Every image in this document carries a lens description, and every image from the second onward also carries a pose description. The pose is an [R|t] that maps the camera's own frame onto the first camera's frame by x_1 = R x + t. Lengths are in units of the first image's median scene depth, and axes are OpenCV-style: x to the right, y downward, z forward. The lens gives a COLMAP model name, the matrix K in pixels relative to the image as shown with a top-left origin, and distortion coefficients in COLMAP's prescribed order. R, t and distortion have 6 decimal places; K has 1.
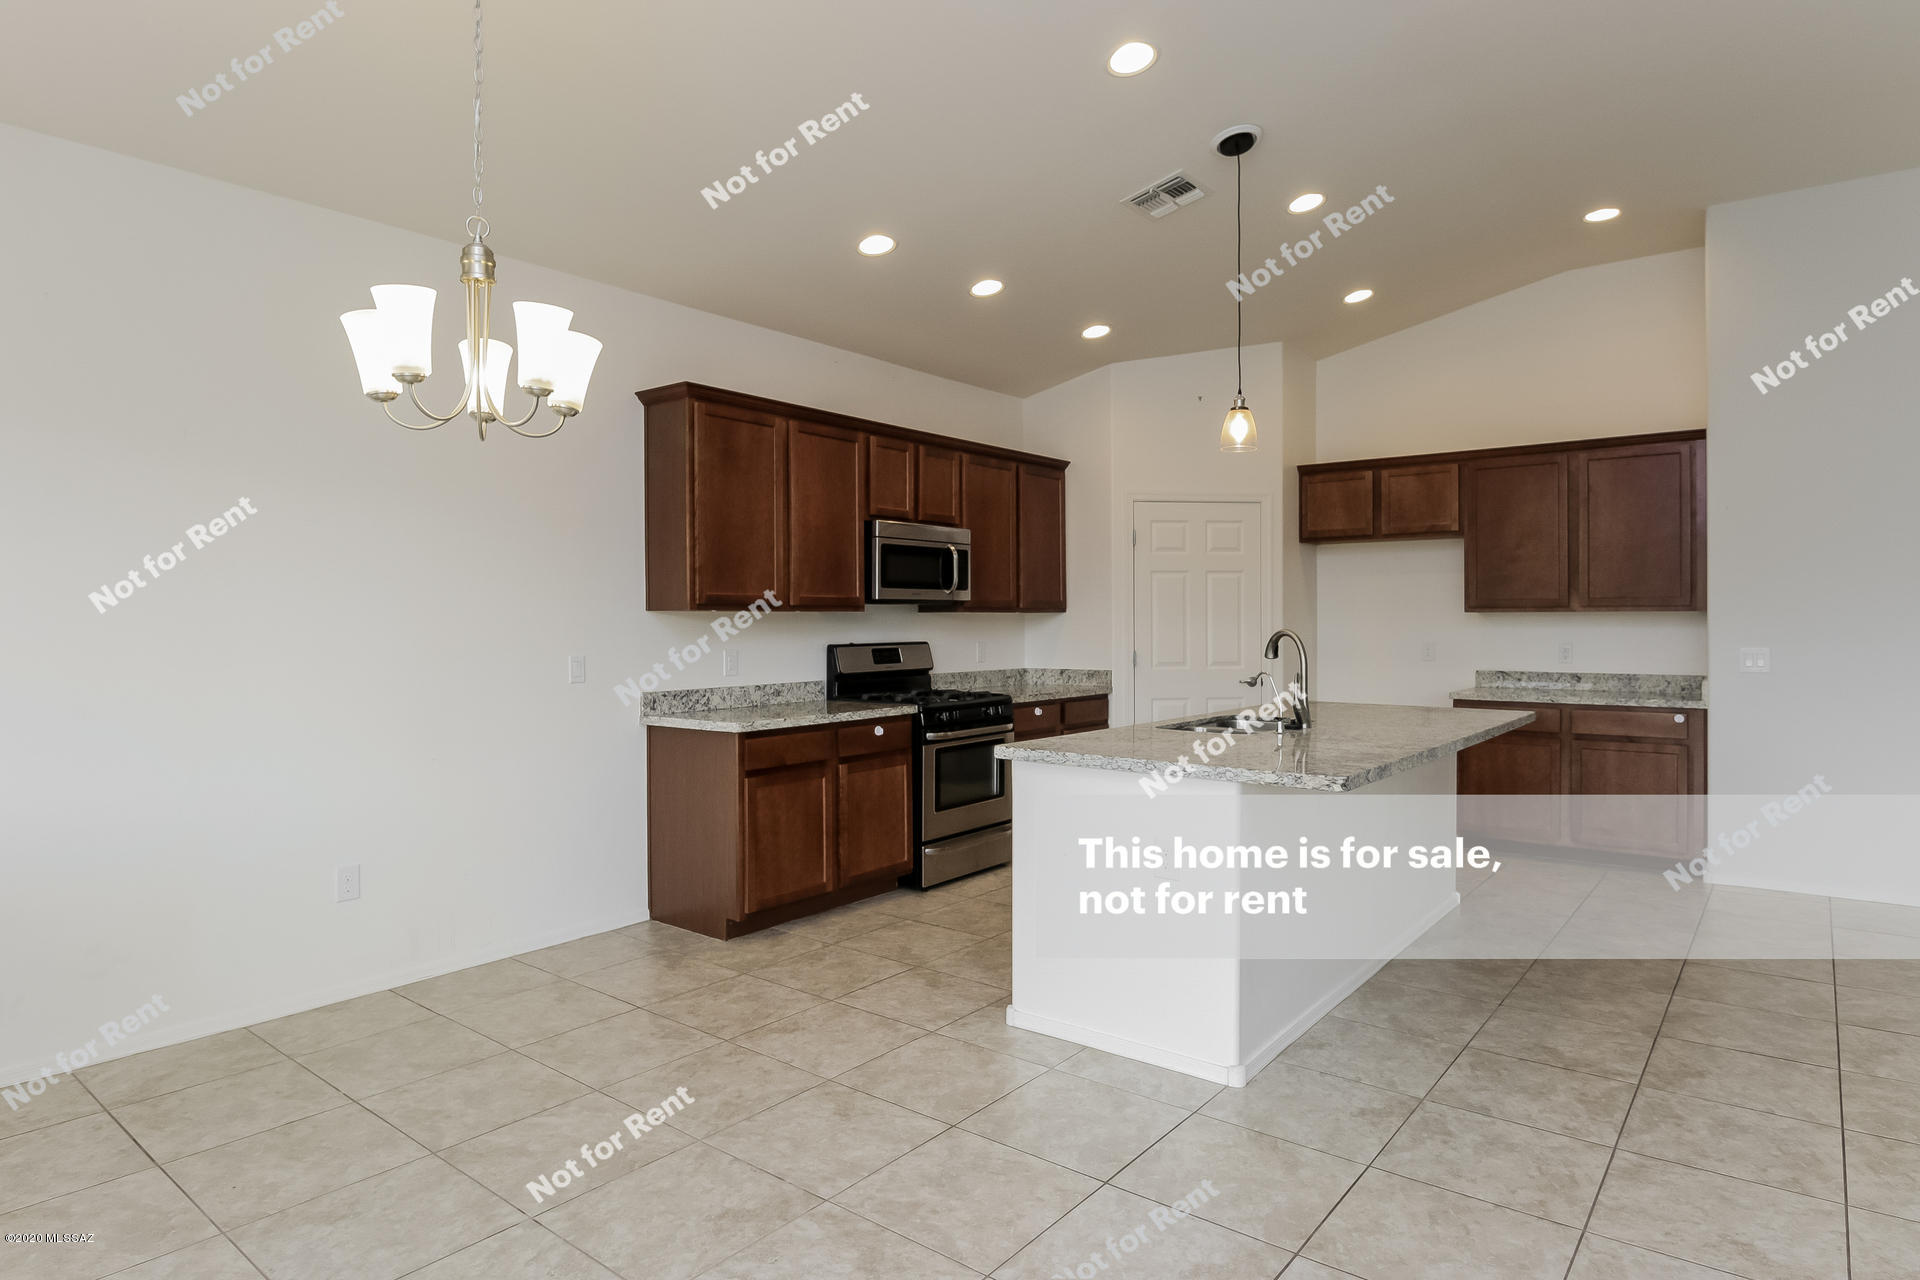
lens RADIAL K [[1066.6, 0, 937.6], [0, 1066.6, 629.9], [0, 0, 1]] dist [-0.016004, -0.005583]
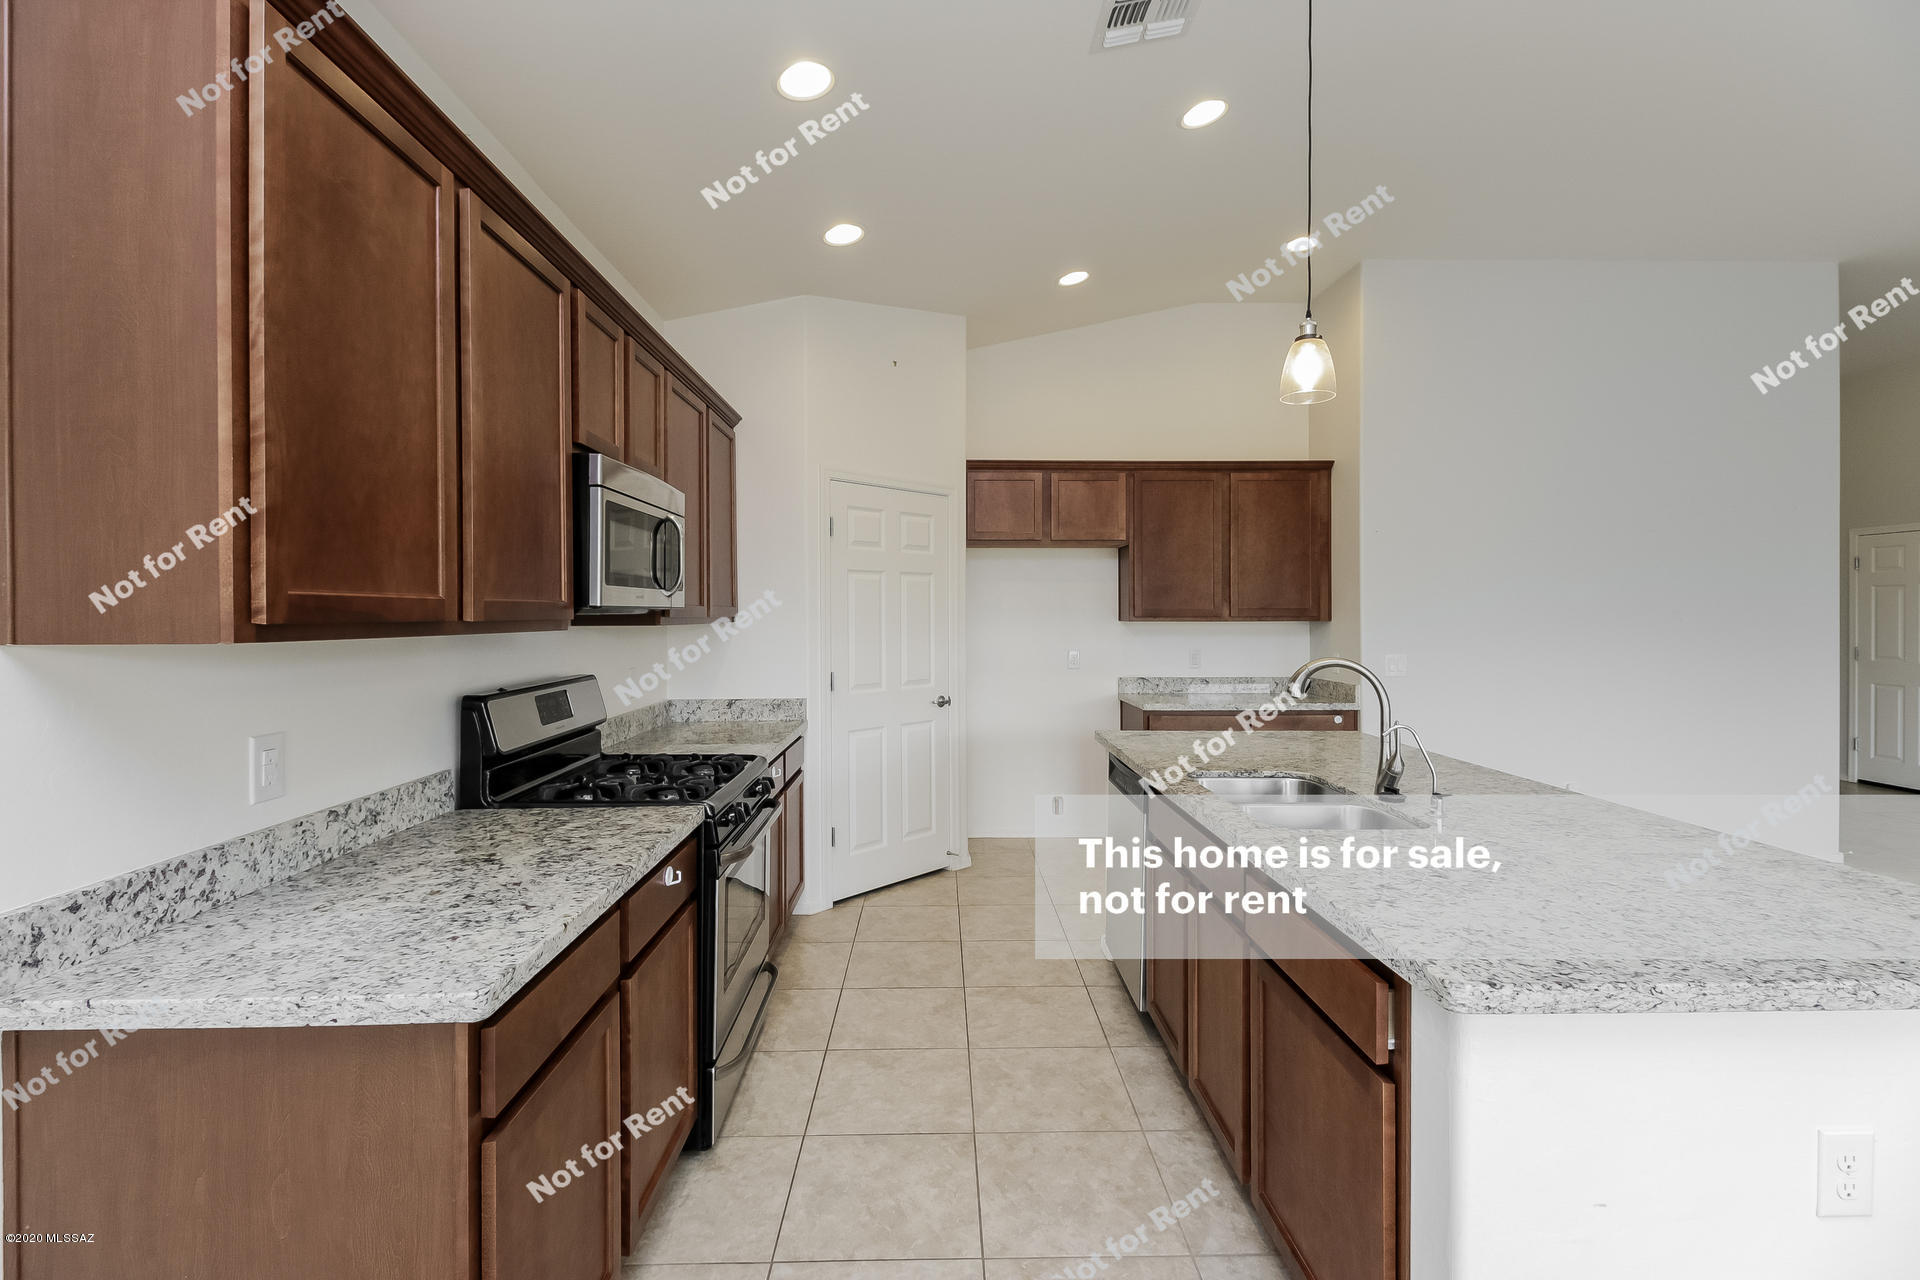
lens RADIAL K [[874.5, 0, 944.7], [0, 874.5, 611.4], [0, 0, 1]] dist [0.004296, -0.005184]
pose [[0.761795, 0.003485, 0.647809, -0.195930], [0.004939, 0.999925, -0.011188, -0.019804], [-0.647800, 0.011722, 0.761720, 0.544370]]
